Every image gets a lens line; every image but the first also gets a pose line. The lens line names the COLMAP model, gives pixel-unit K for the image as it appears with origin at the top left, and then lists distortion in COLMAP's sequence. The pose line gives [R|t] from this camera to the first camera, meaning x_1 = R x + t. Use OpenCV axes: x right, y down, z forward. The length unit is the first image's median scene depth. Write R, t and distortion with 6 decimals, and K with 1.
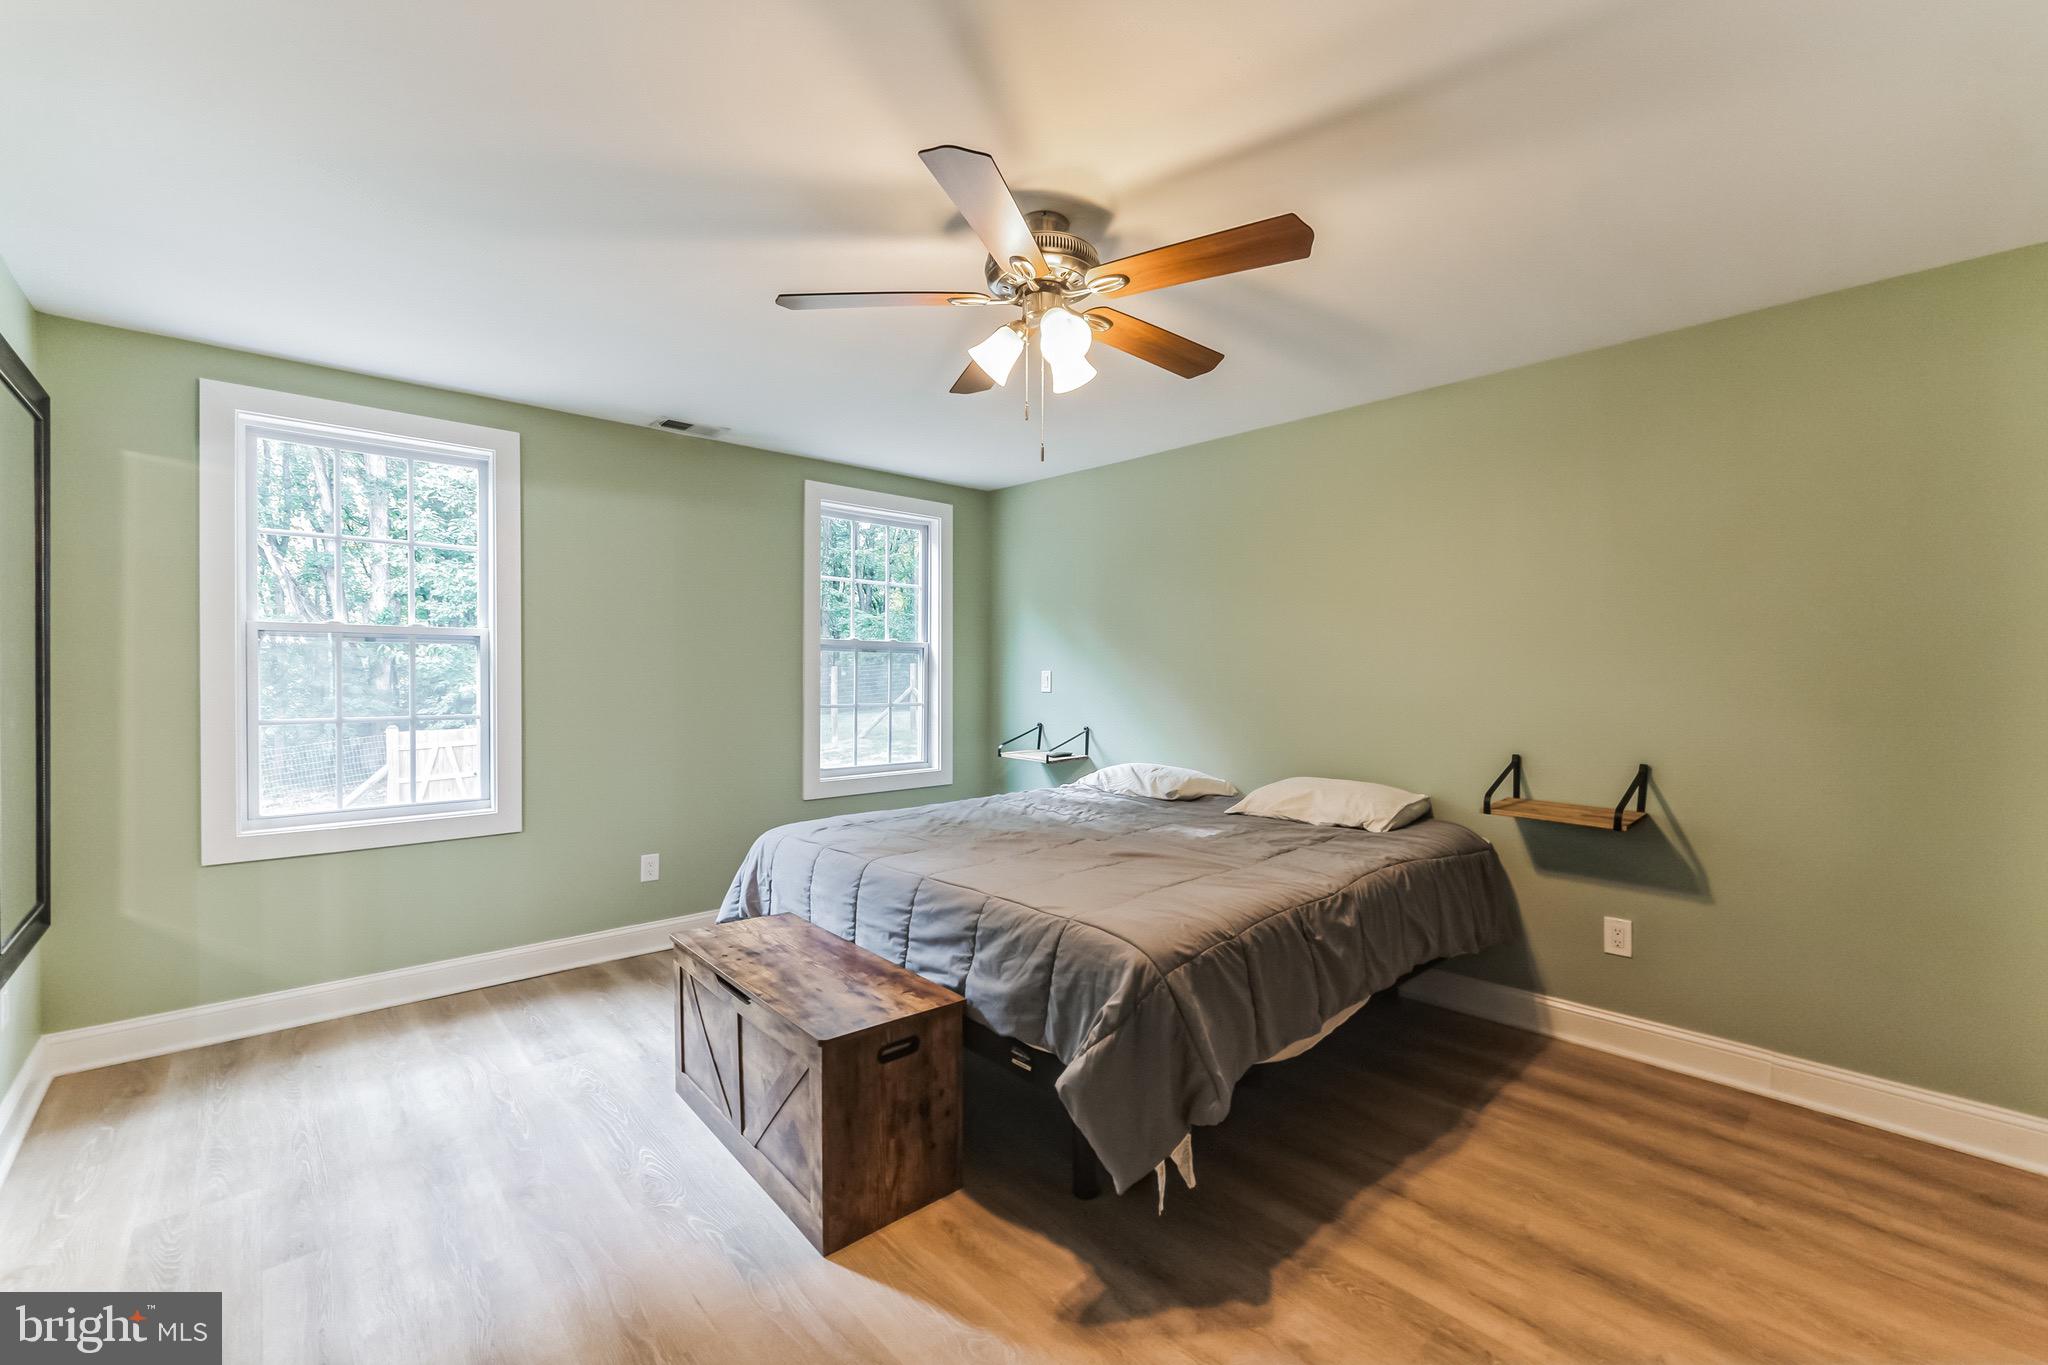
lens RADIAL K [[832.0, 0, 1037.7], [0, 832.0, 665.2], [0, 0, 1]] dist [-0.000666, -0.000302]
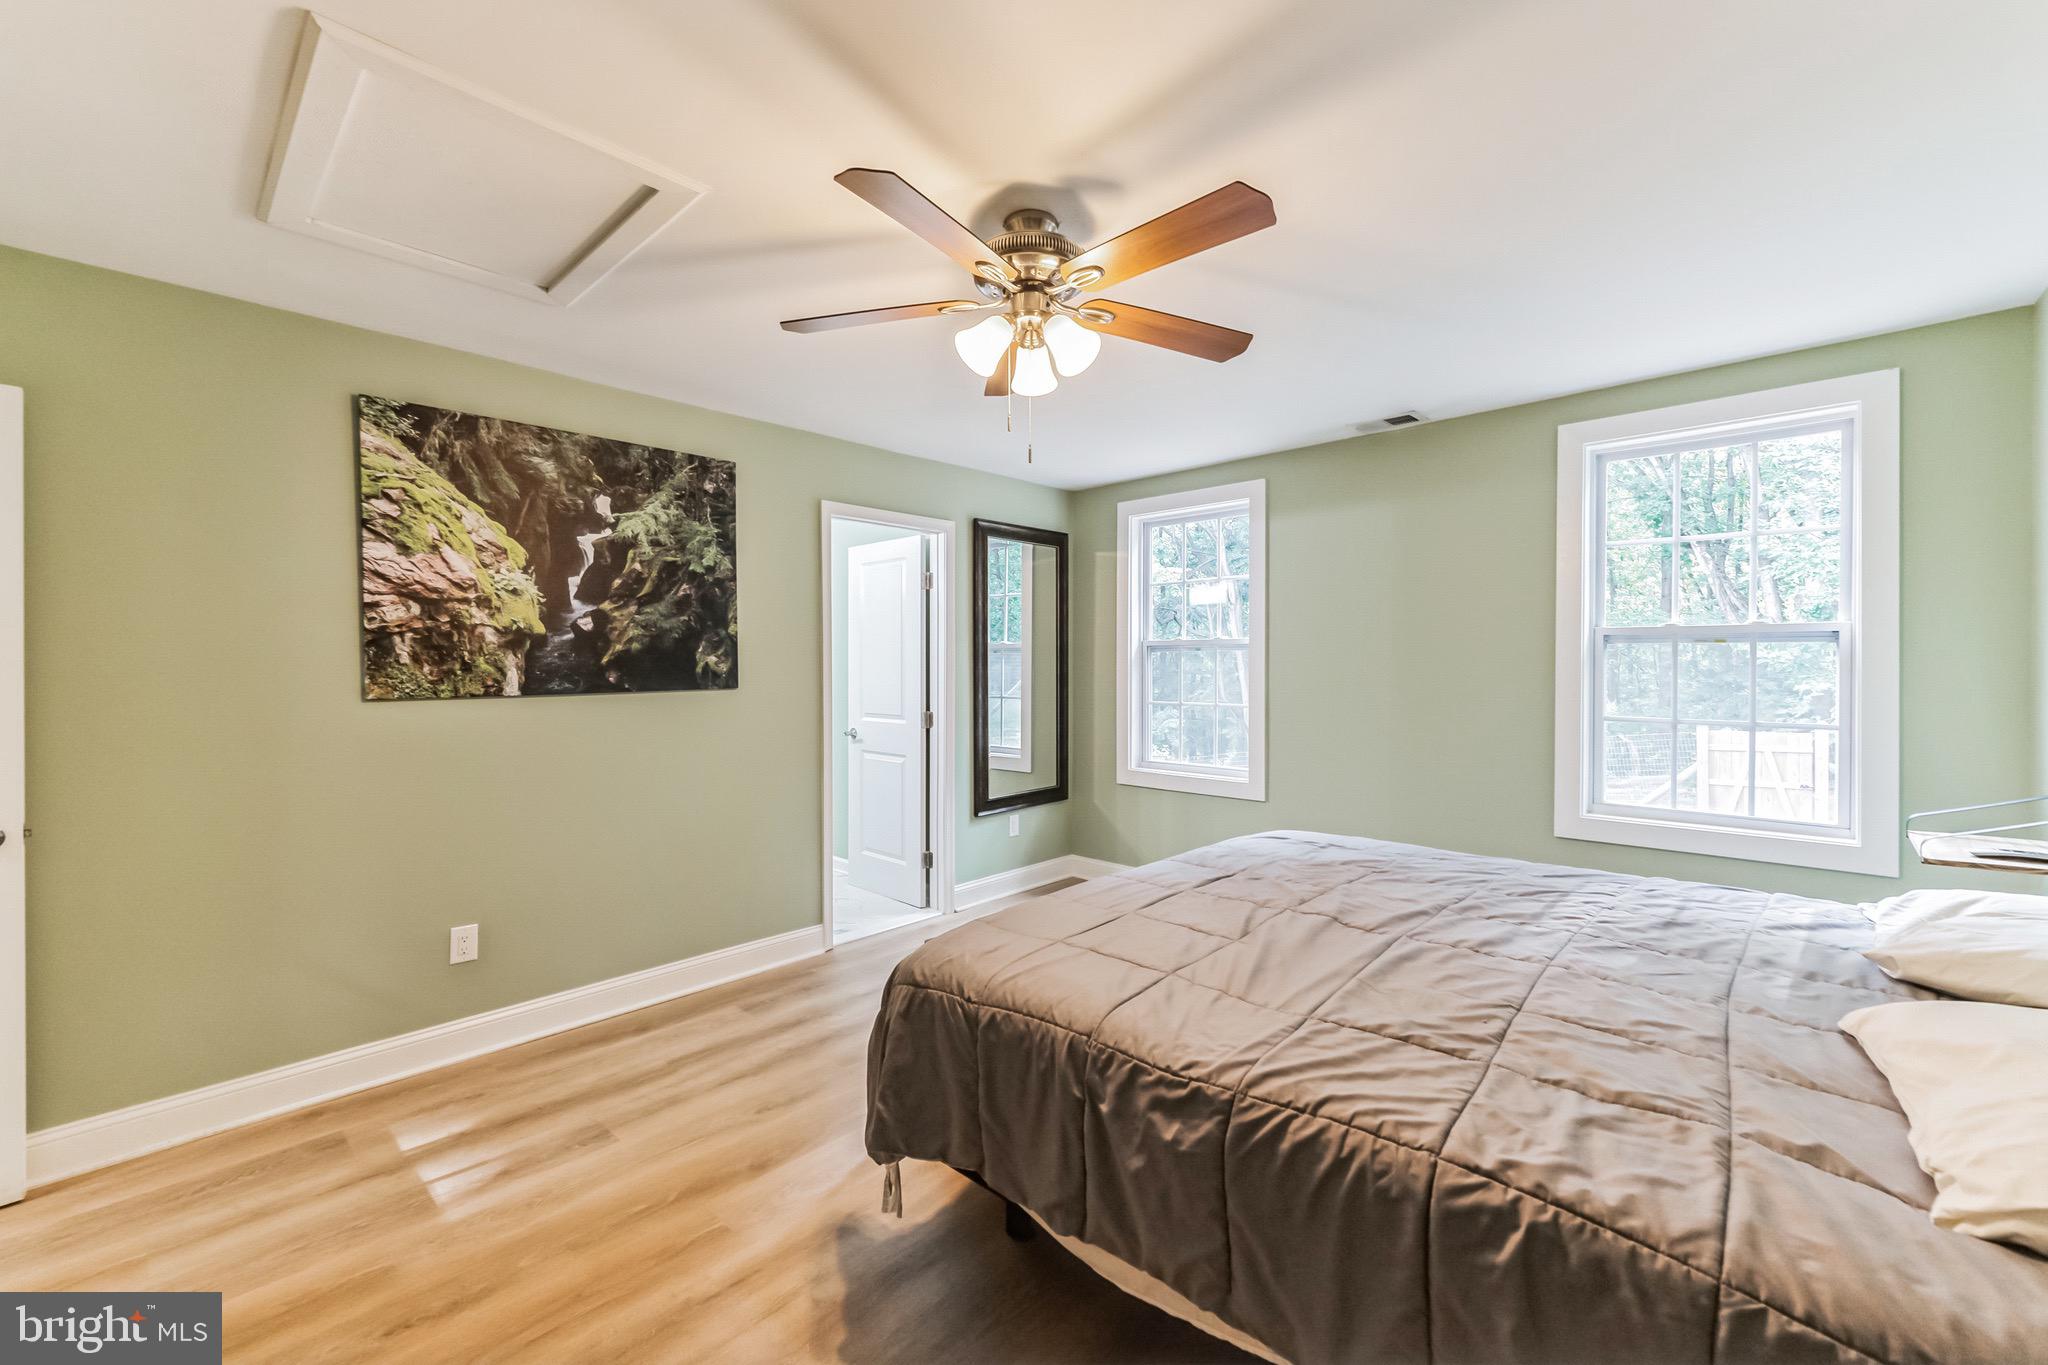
lens RADIAL K [[832.0, 0, 1028.2], [0, 832.0, 673.4], [0, 0, 1]] dist [-0.000666, -0.000302]
pose [[0.072454, 0.005652, -0.997356, 0.520528], [0.008440, 0.999945, 0.006280, -0.000033], [0.997336, -0.008873, 0.072403, 0.495126]]
